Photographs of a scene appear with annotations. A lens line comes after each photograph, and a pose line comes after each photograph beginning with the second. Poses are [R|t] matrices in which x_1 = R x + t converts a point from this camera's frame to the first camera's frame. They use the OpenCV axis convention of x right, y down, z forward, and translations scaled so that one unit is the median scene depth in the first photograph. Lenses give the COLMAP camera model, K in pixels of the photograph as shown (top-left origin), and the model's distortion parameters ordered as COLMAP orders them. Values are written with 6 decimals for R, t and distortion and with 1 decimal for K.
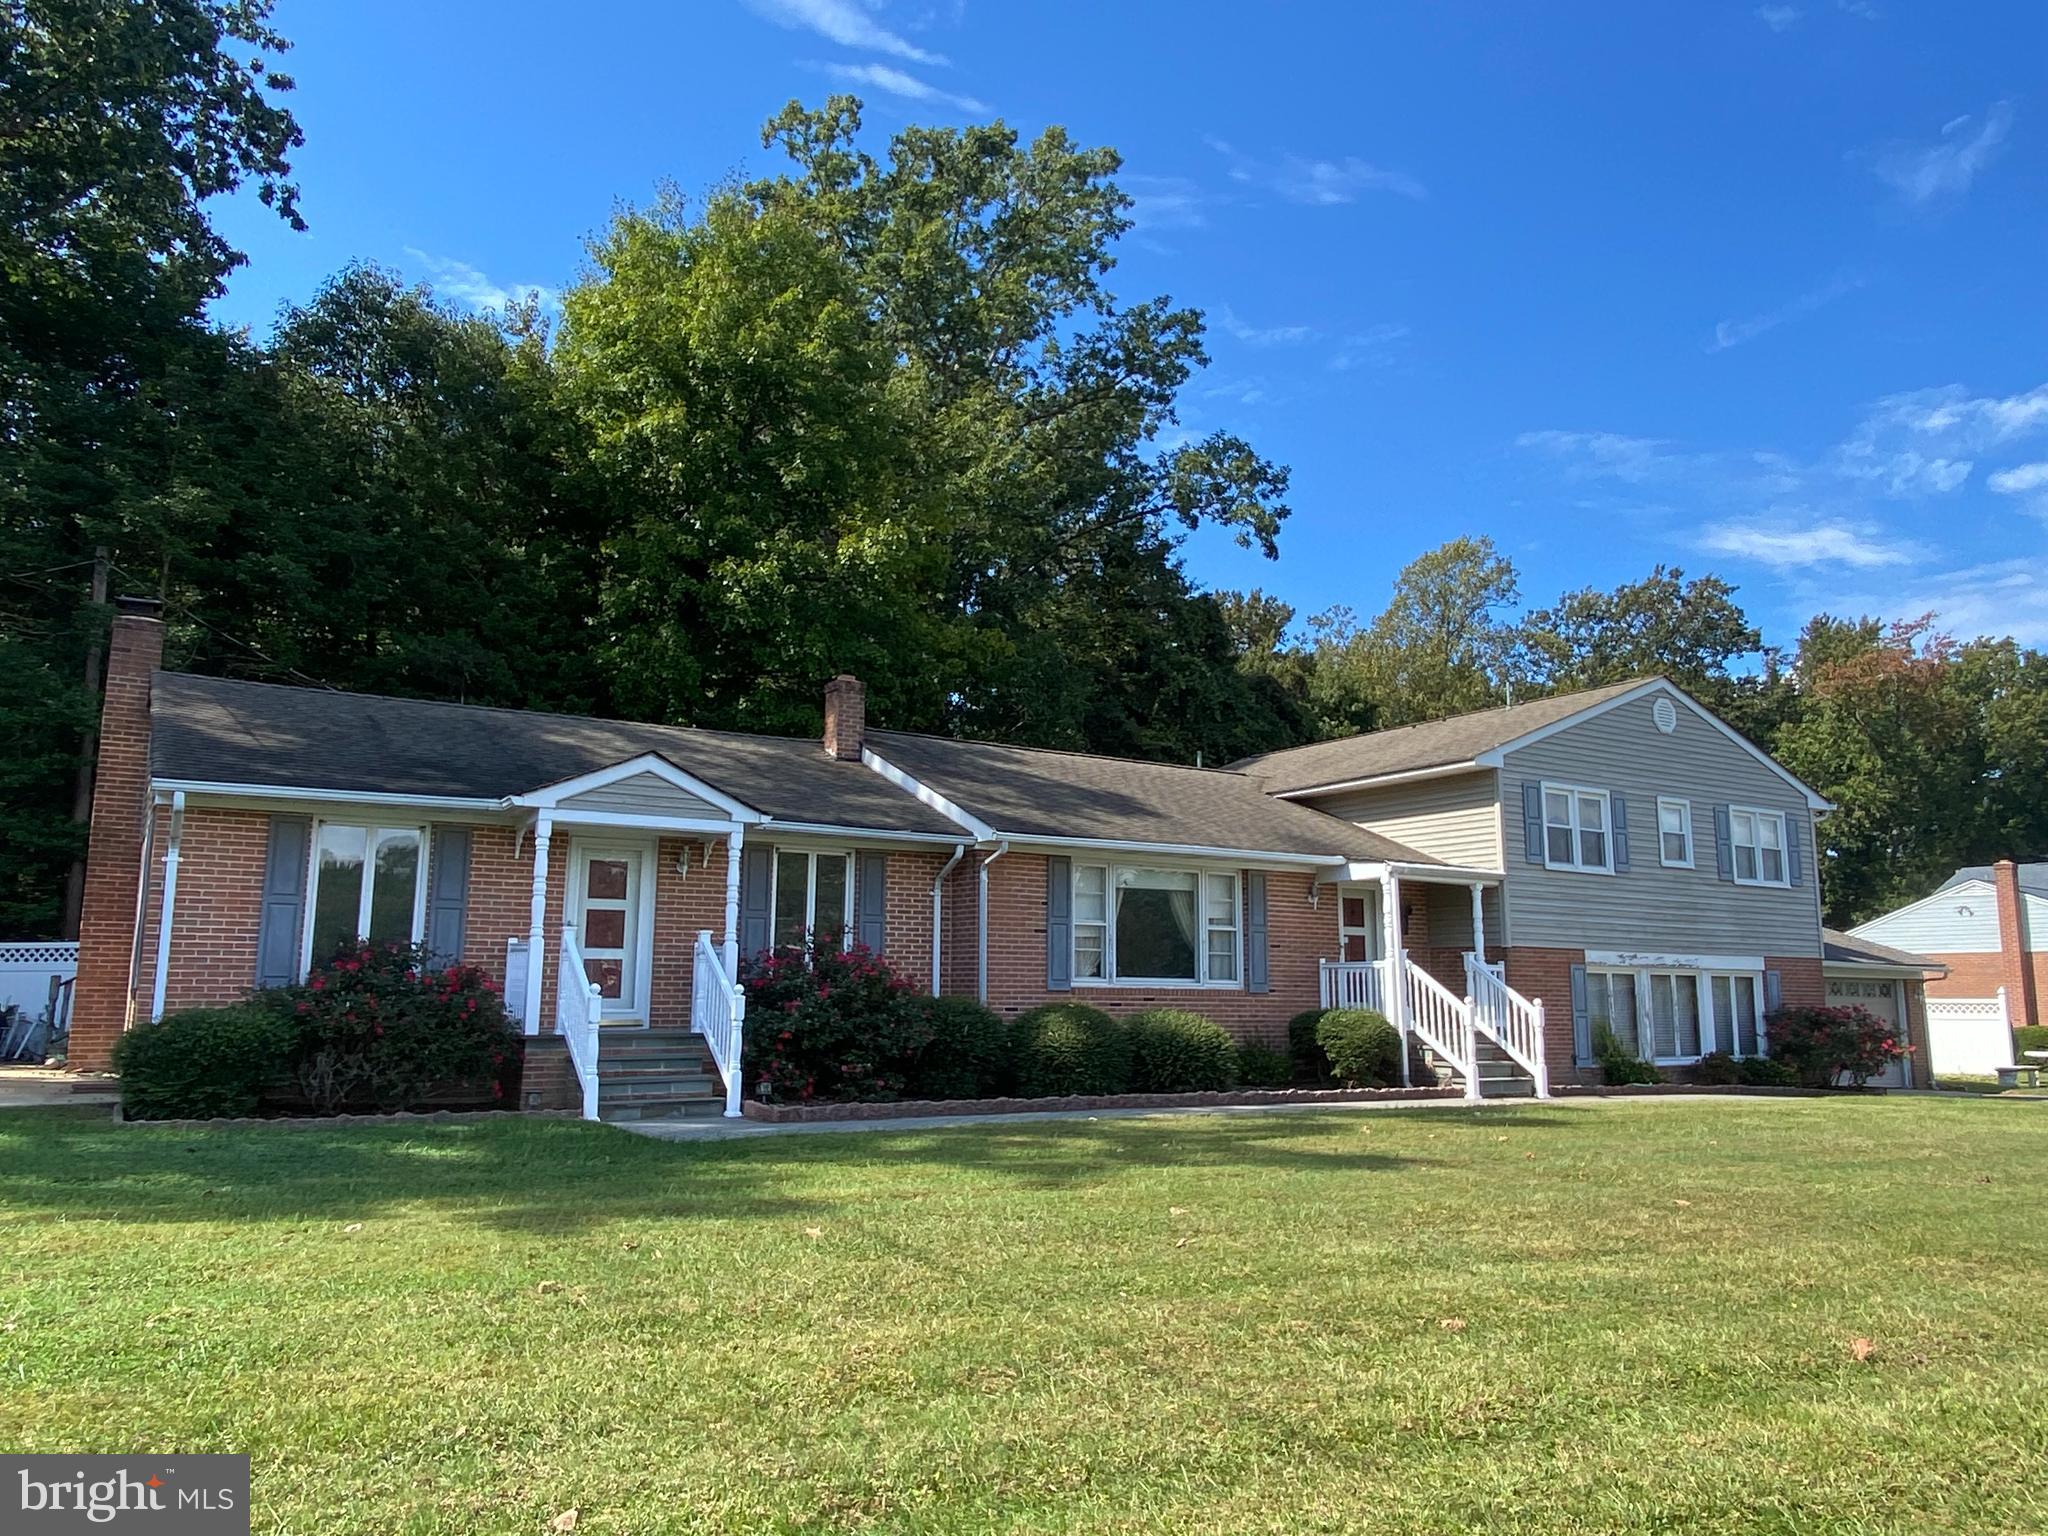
lens RADIAL K [[1454.4, 0, 1023.8], [0, 1454.4, 764.8], [0, 0, 1]] dist [0.008760, -0.002329]
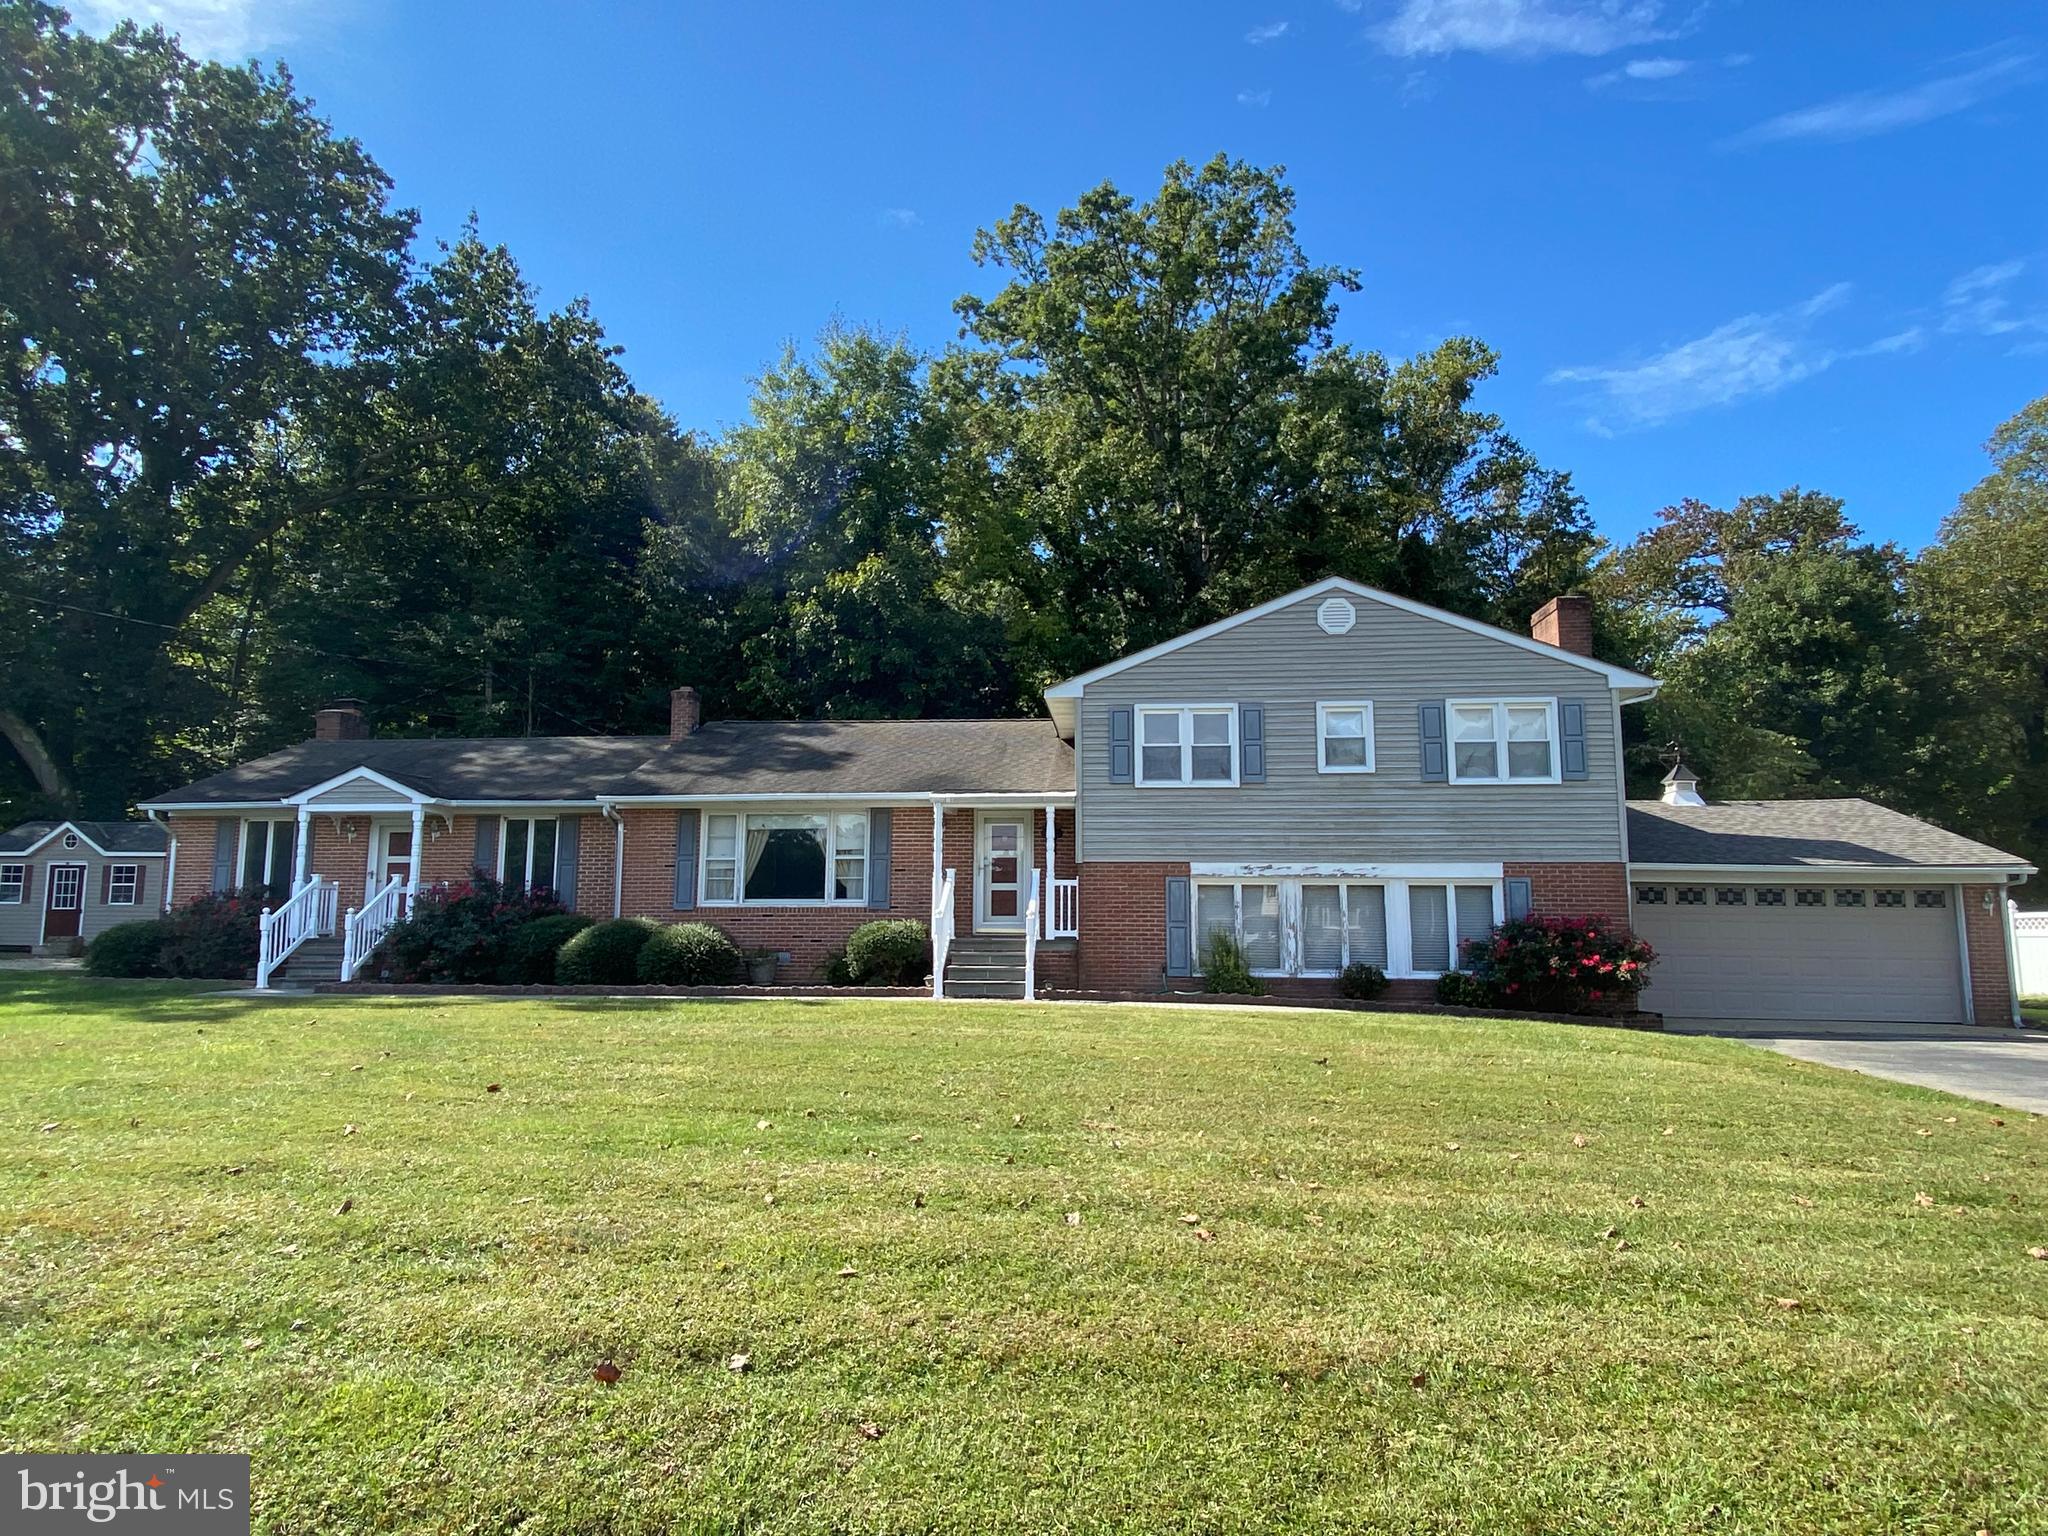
lens RADIAL K [[1182.7, 0, 1024.9], [0, 1182.7, 774.5], [0, 0, 1]] dist [0.017638, -0.000899]
pose [[0.804094, -0.083634, -0.588590, 0.784497], [0.099060, 0.995063, -0.006061, 0.058629], [0.586191, -0.053432, 0.808409, 0.262808]]
